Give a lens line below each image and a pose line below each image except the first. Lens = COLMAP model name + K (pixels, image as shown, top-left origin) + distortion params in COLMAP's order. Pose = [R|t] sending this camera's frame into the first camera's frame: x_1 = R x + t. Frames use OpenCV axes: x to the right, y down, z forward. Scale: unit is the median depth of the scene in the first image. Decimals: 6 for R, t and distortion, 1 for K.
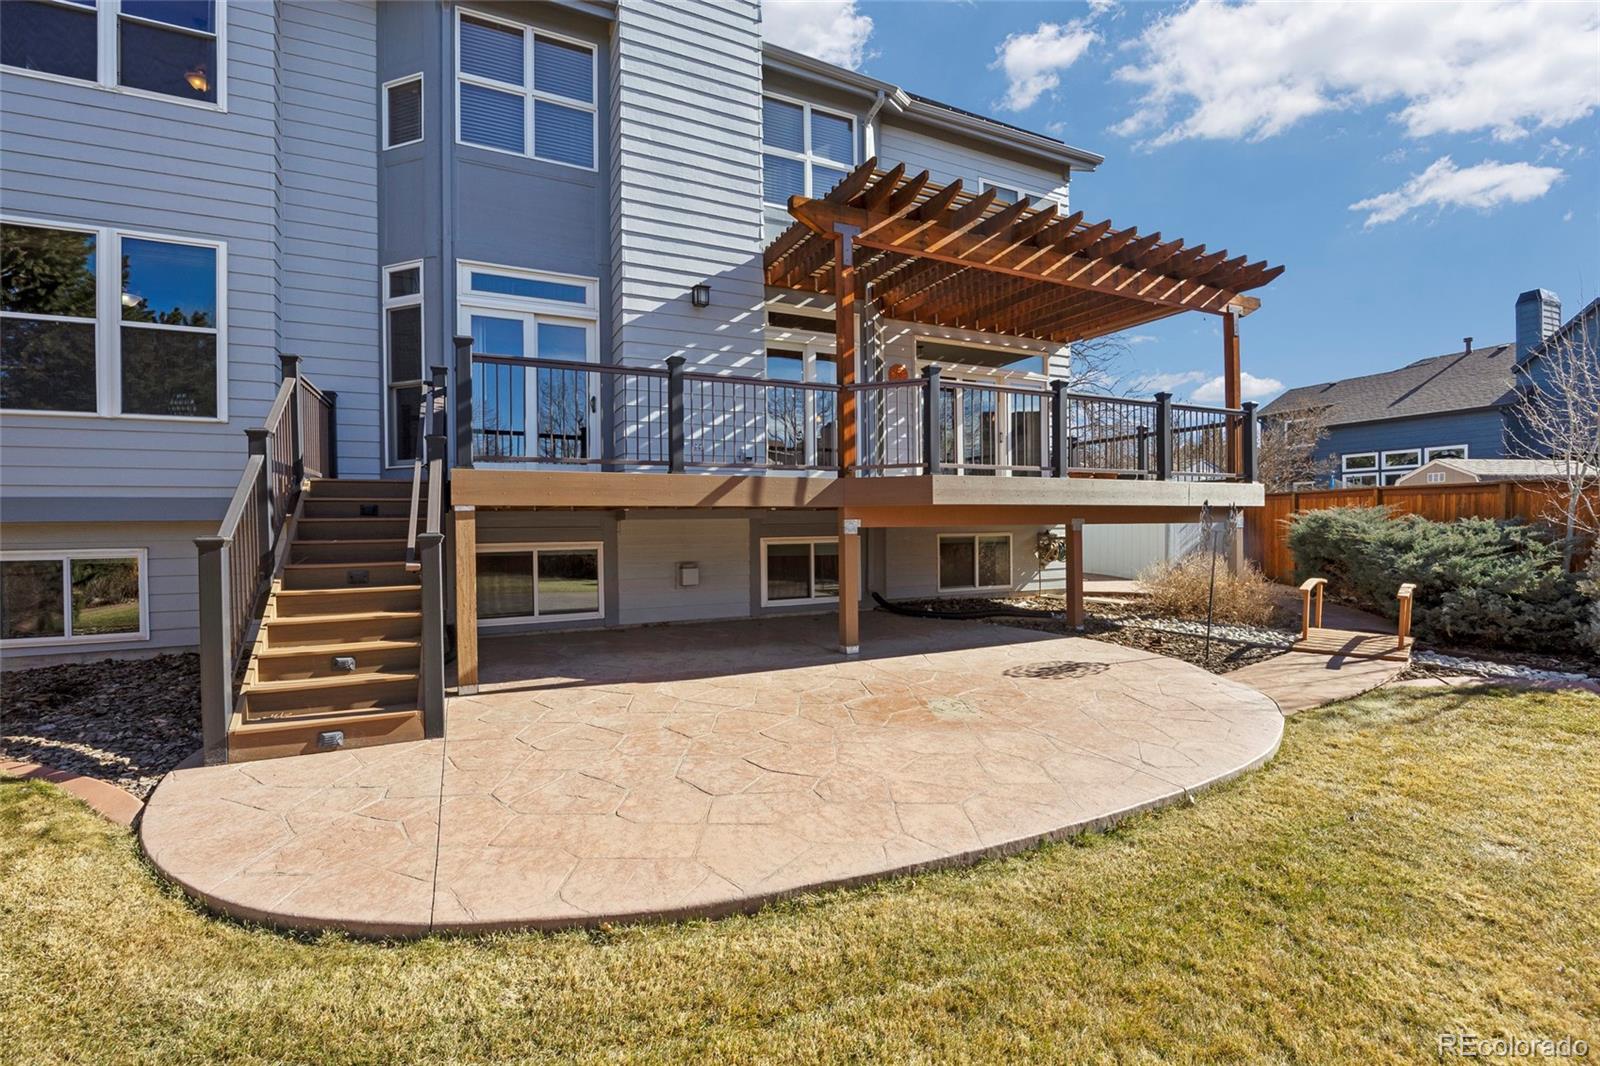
lens RADIAL K [[717.2, 0, 804.3], [0, 717.2, 528.2], [0, 0, 1]] dist [-0.023221, -0.000052]
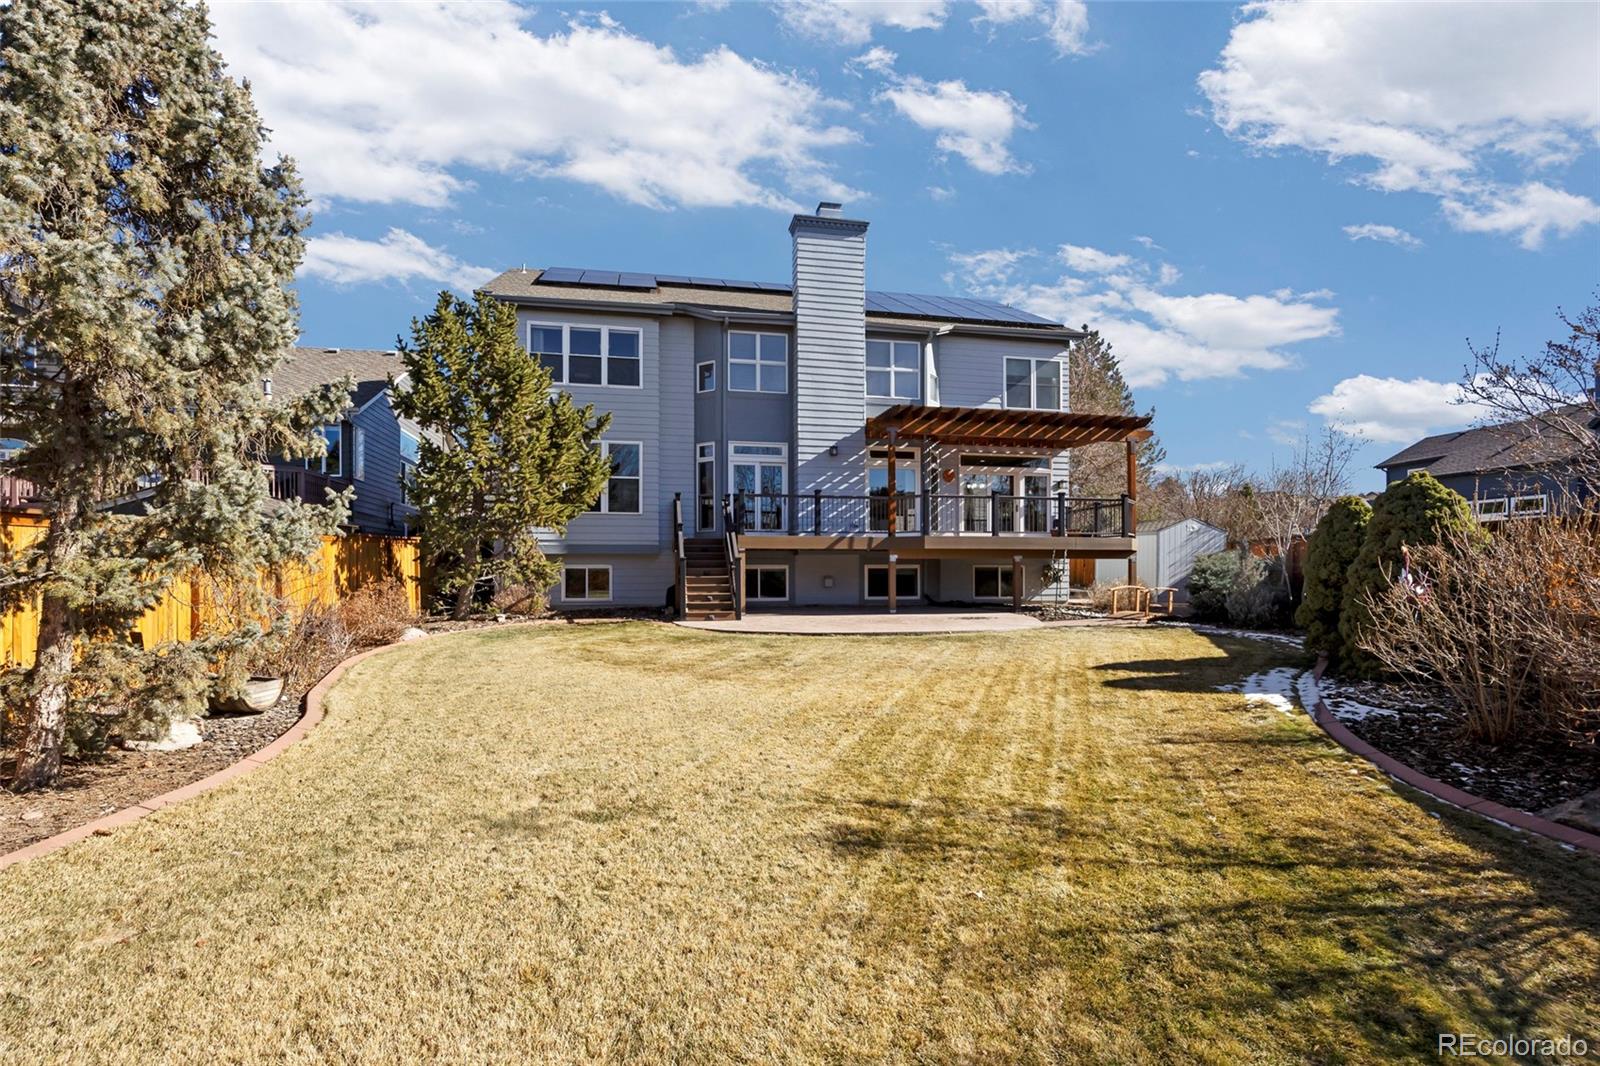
lens RADIAL K [[779.5, 0, 801.7], [0, 779.5, 539.6], [0, 0, 1]] dist [-0.003776, -0.000242]
pose [[0.967679, -0.000698, -0.252184, 0.359226], [-0.010147, 0.999079, -0.041702, 0.040079], [0.251981, 0.042913, 0.966780, -1.298696]]
